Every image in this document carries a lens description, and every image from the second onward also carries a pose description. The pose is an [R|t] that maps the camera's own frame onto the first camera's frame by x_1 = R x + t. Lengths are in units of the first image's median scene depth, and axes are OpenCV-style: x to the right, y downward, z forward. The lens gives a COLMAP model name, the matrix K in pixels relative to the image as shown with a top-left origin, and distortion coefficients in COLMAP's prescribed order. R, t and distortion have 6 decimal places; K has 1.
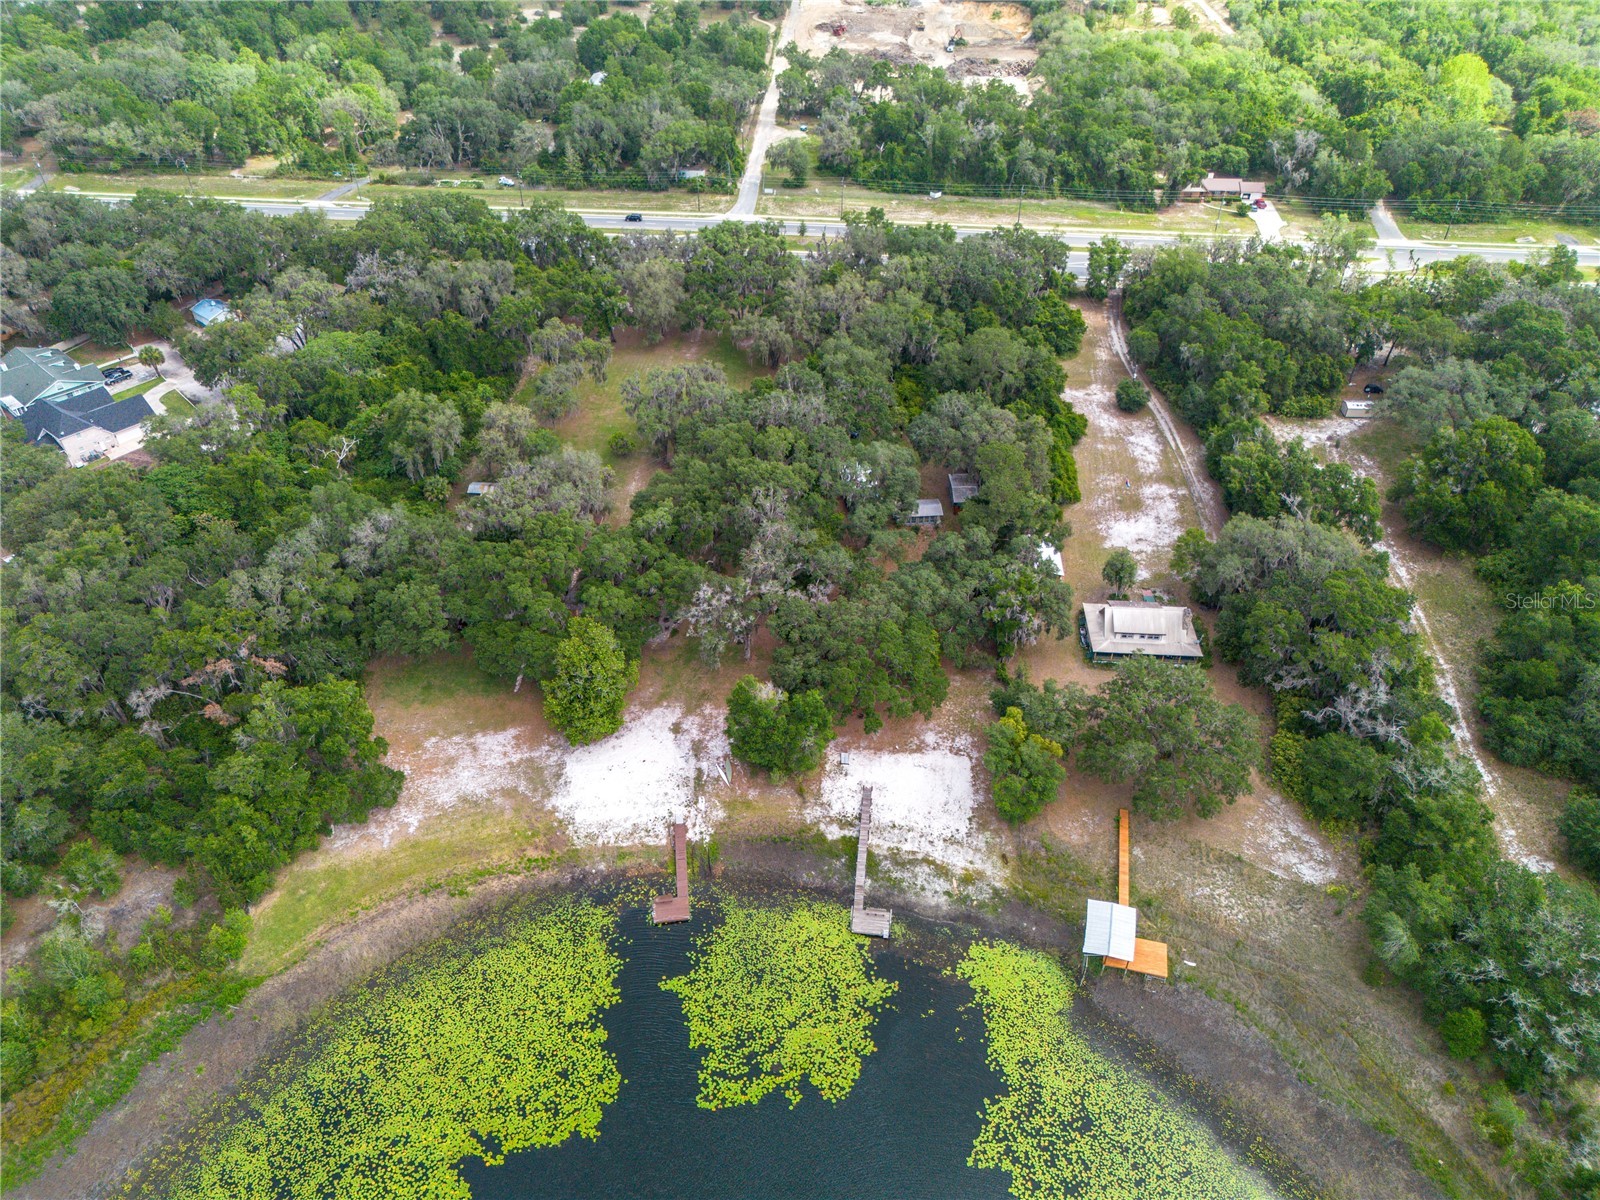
lens RADIAL K [[1129.0, 0, 803.0], [0, 1129.0, 592.2], [0, 0, 1]] dist [0.057709, -0.047873]
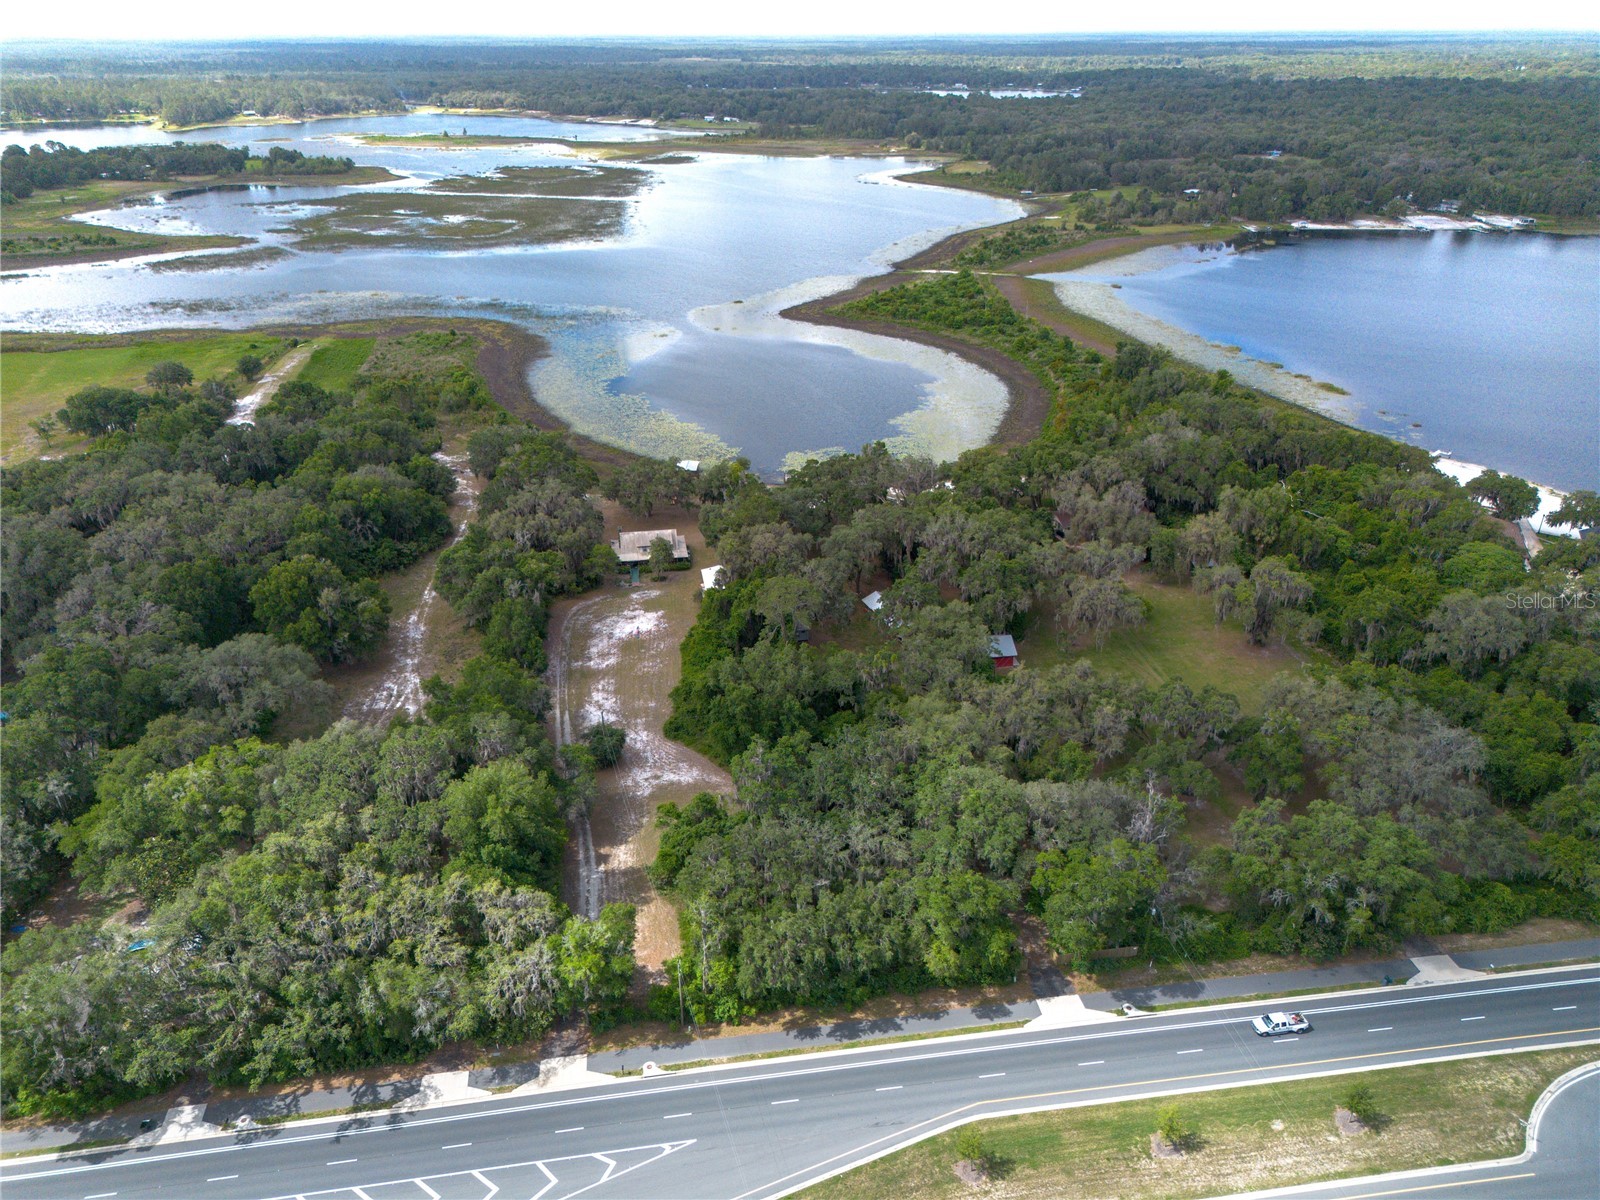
lens RADIAL K [[1129.0, 0, 802.8], [0, 1129.0, 600.8], [0, 0, 1]] dist [0.057709, -0.047873]
pose [[-0.971952, 0.111219, -0.207221, 0.496819], [-0.138521, 0.441329, 0.886589, -1.464395], [0.190058, 0.890426, -0.413545, 2.029614]]
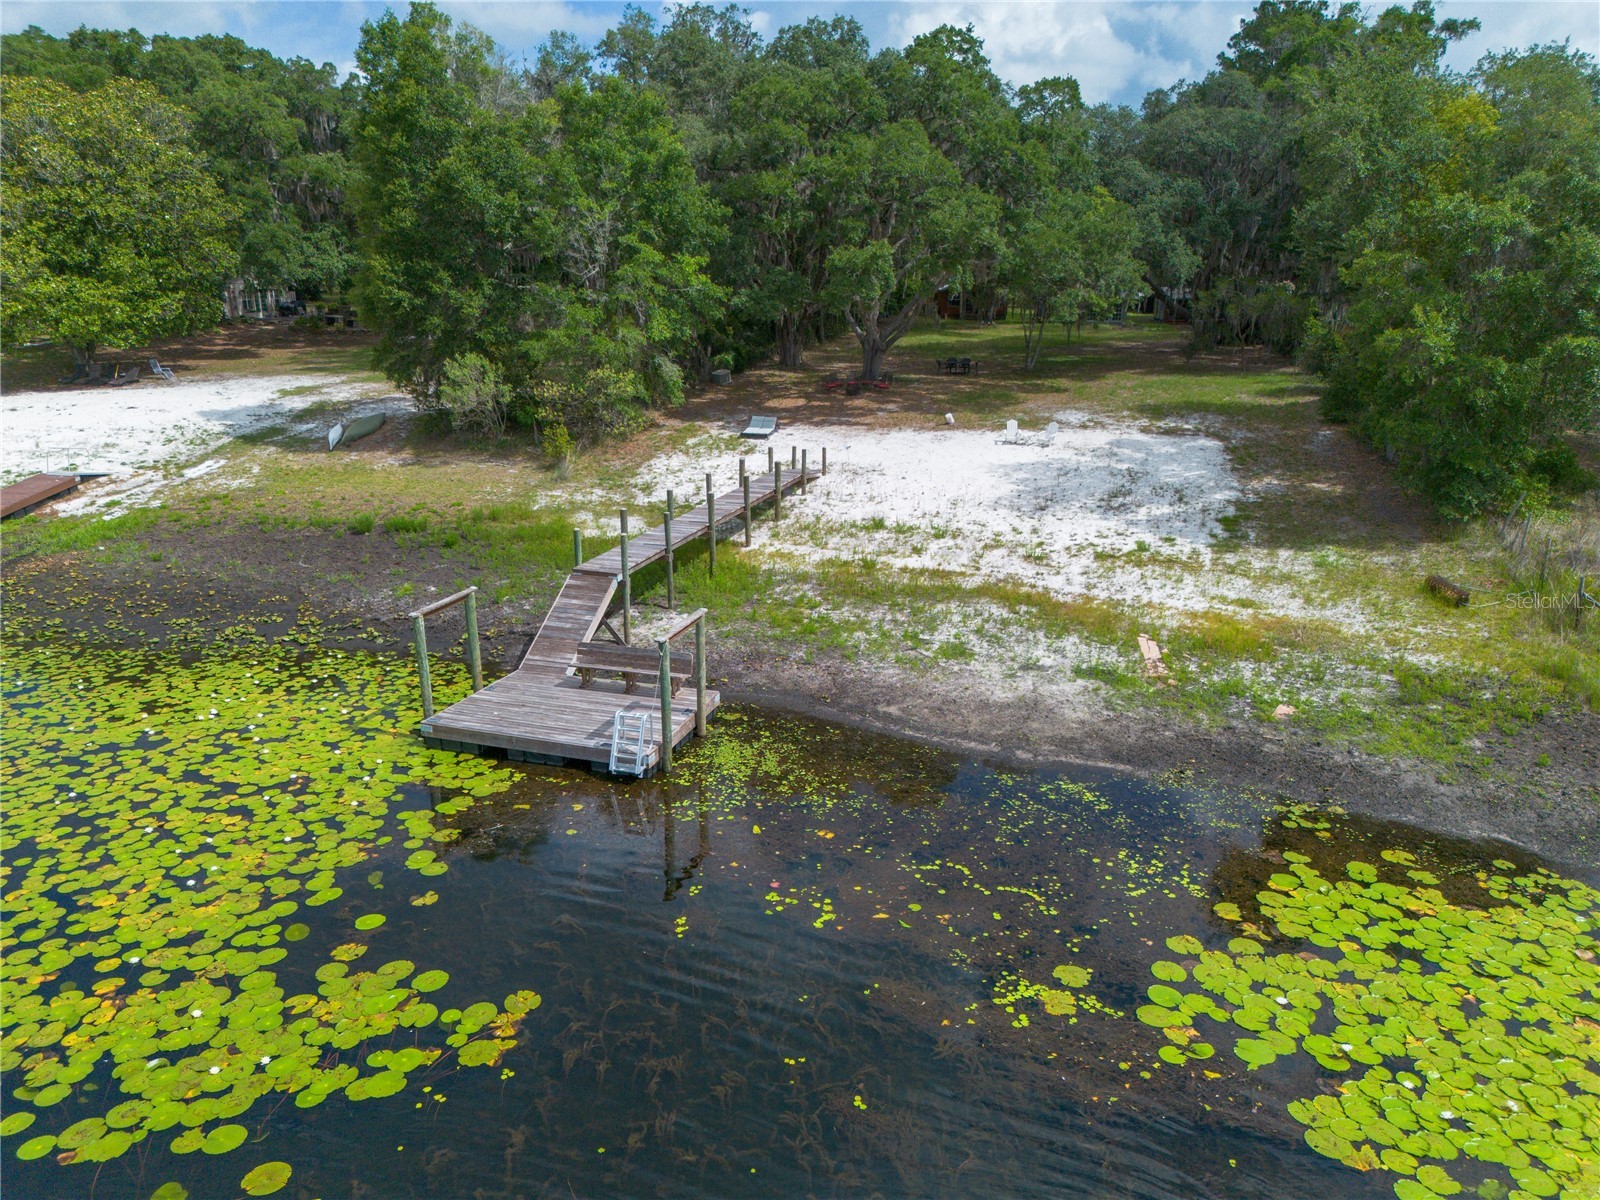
lens RADIAL K [[1129.0, 0, 803.1], [0, 1129.0, 599.3], [0, 0, 1]] dist [0.057709, -0.047873]
pose [[0.981210, 0.057771, -0.184089, 0.113231], [-0.121195, 0.926944, -0.355086, 0.316569], [0.150126, 0.370725, 0.916529, 0.829925]]
